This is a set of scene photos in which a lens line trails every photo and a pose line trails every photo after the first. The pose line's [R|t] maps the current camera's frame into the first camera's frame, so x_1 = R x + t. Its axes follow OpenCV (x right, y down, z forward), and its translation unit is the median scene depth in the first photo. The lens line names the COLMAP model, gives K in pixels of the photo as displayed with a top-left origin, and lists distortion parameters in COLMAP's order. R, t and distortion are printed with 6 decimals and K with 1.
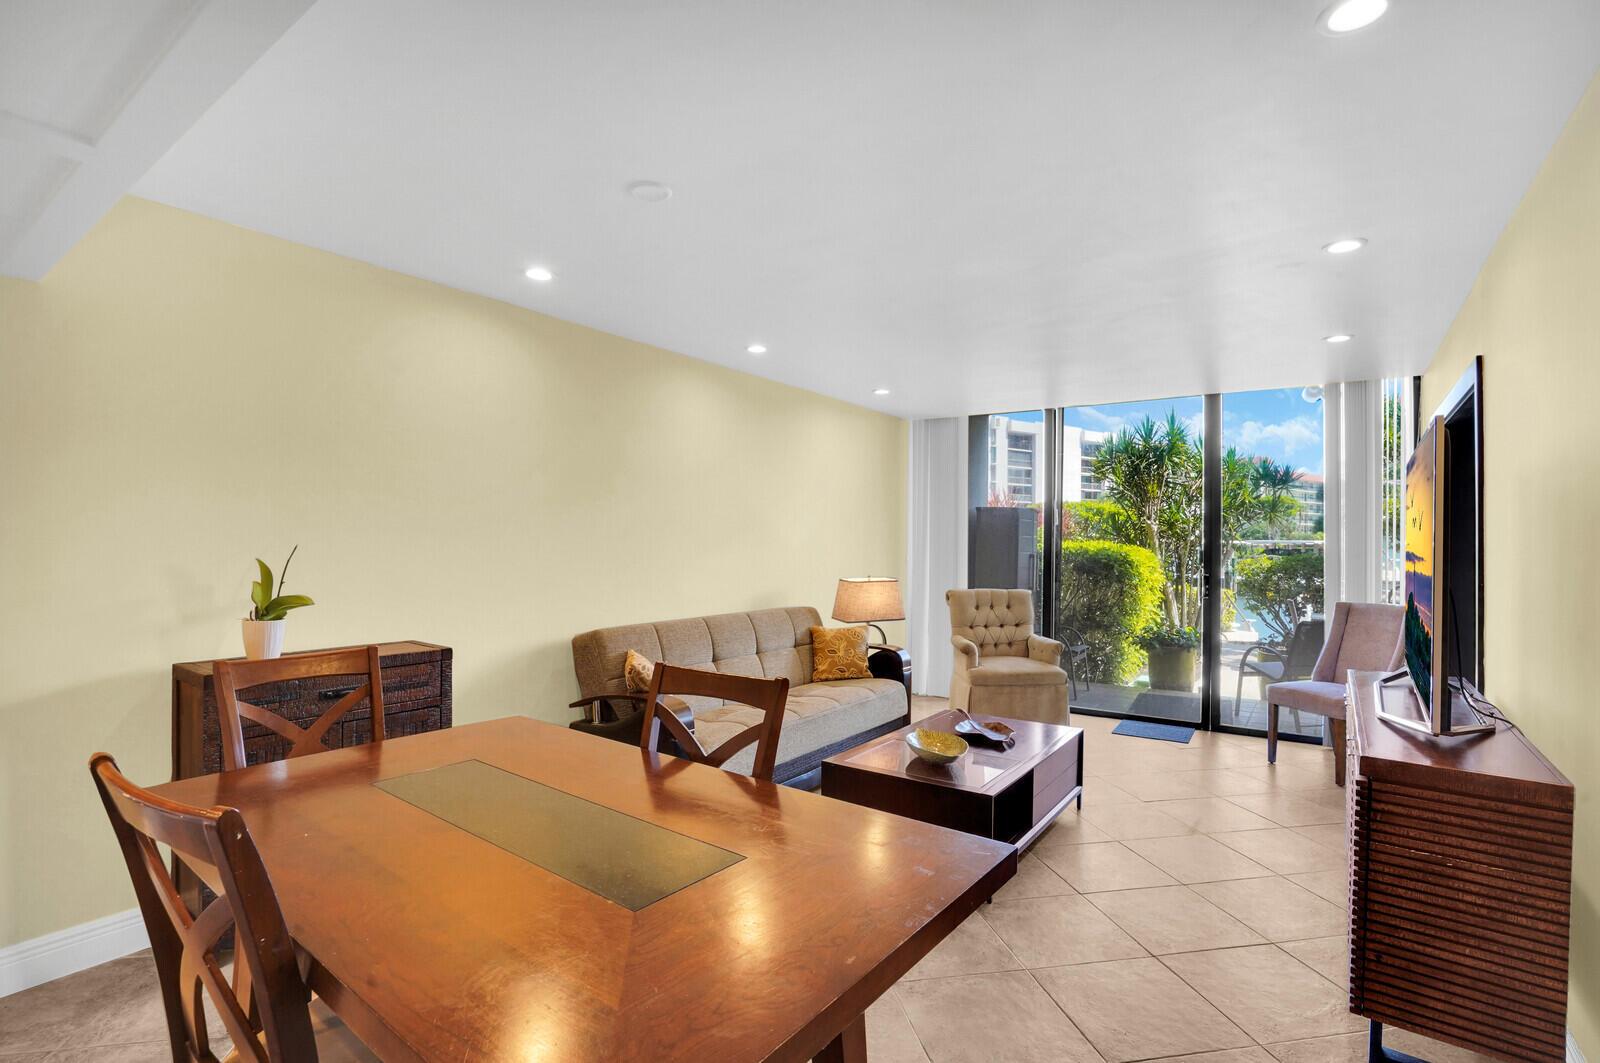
lens RADIAL K [[748.1, 0, 794.2], [0, 748.1, 524.3], [0, 0, 1]] dist [-0.048434, 0.000824]
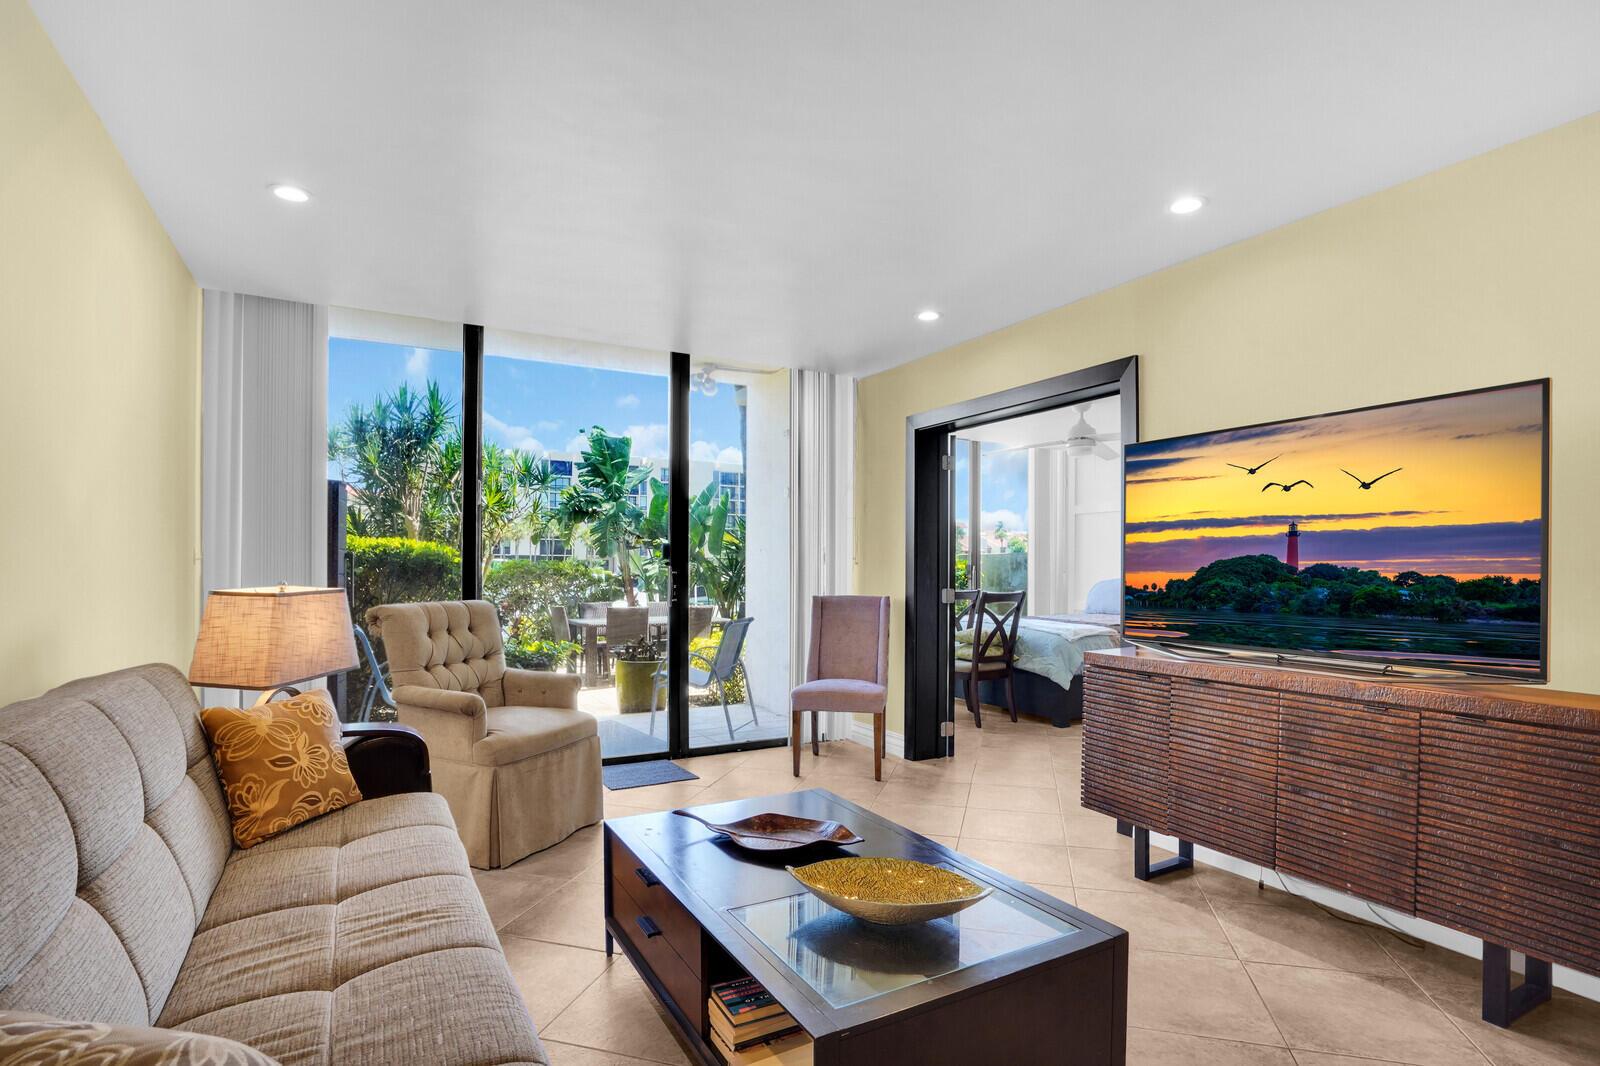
lens RADIAL K [[782.7, 0, 800.2], [0, 782.7, 572.7], [0, 0, 1]] dist [-0.058726, 0.000331]
pose [[0.419144, -0.012095, 0.907839, -0.173136], [-0.021939, 0.999484, 0.023445, 0.042966], [-0.907655, -0.029743, 0.418663, 0.479689]]
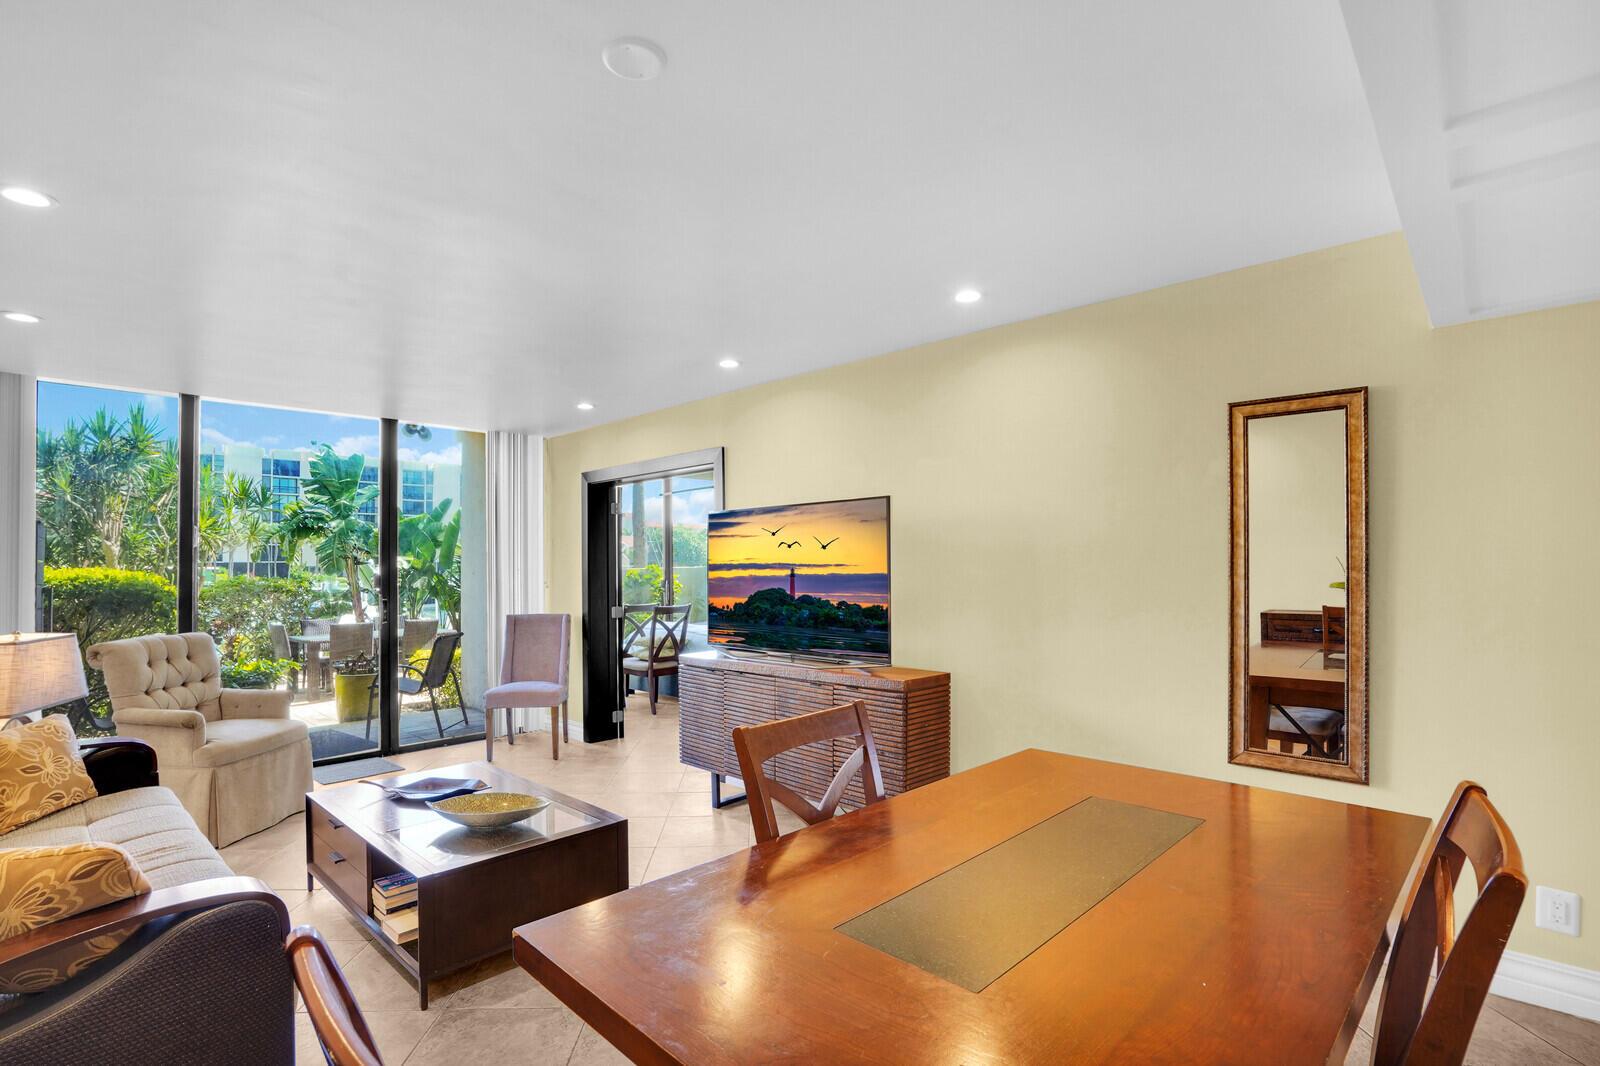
lens RADIAL K [[771.7, 0, 764.9], [0, 771.7, 539.4], [0, 0, 1]] dist [-0.000923, 0.000846]
pose [[0.176011, 0.021051, 0.984163, -0.353537], [-0.008535, 0.999766, -0.019859, 0.005474], [-0.984351, -0.004904, 0.176150, 0.305594]]
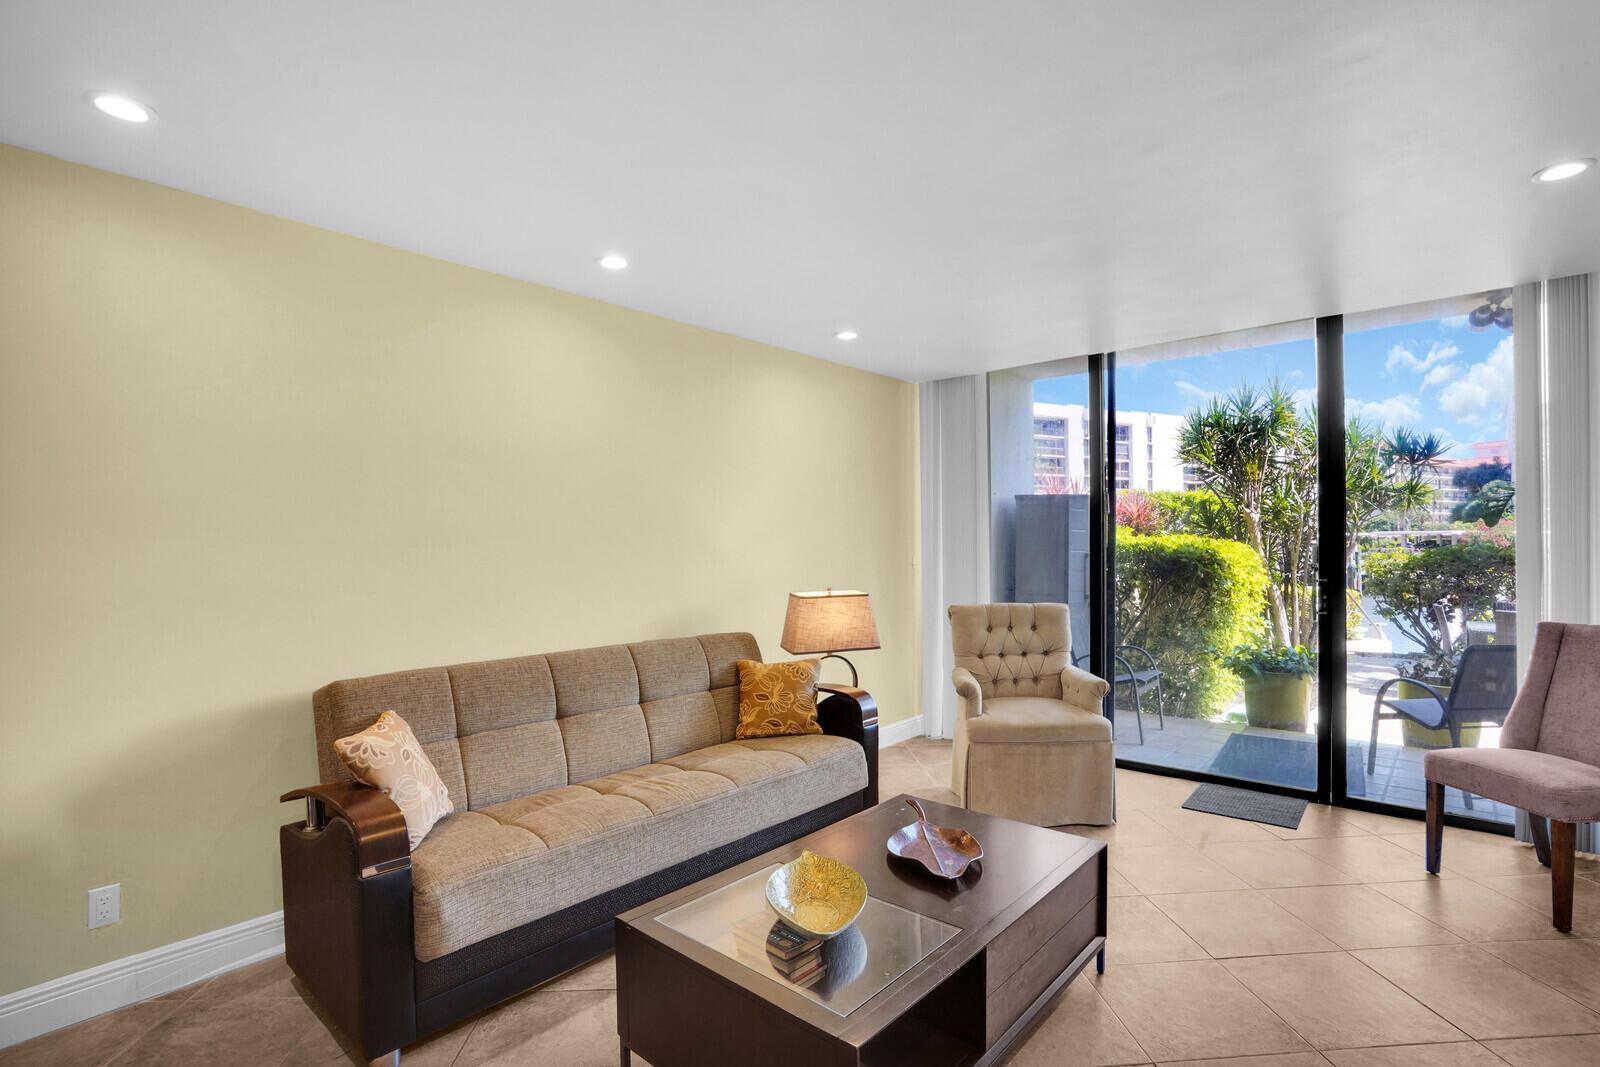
lens RADIAL K [[753.9, 0, 804.0], [0, 753.9, 530.4], [0, 0, 1]] dist [-0.062881, 0.023952]
pose [[0.994086, -0.019504, -0.106827, 0.142170], [0.020217, 0.999780, 0.005591, 0.007659], [0.106694, -0.007718, 0.994262, 0.247557]]
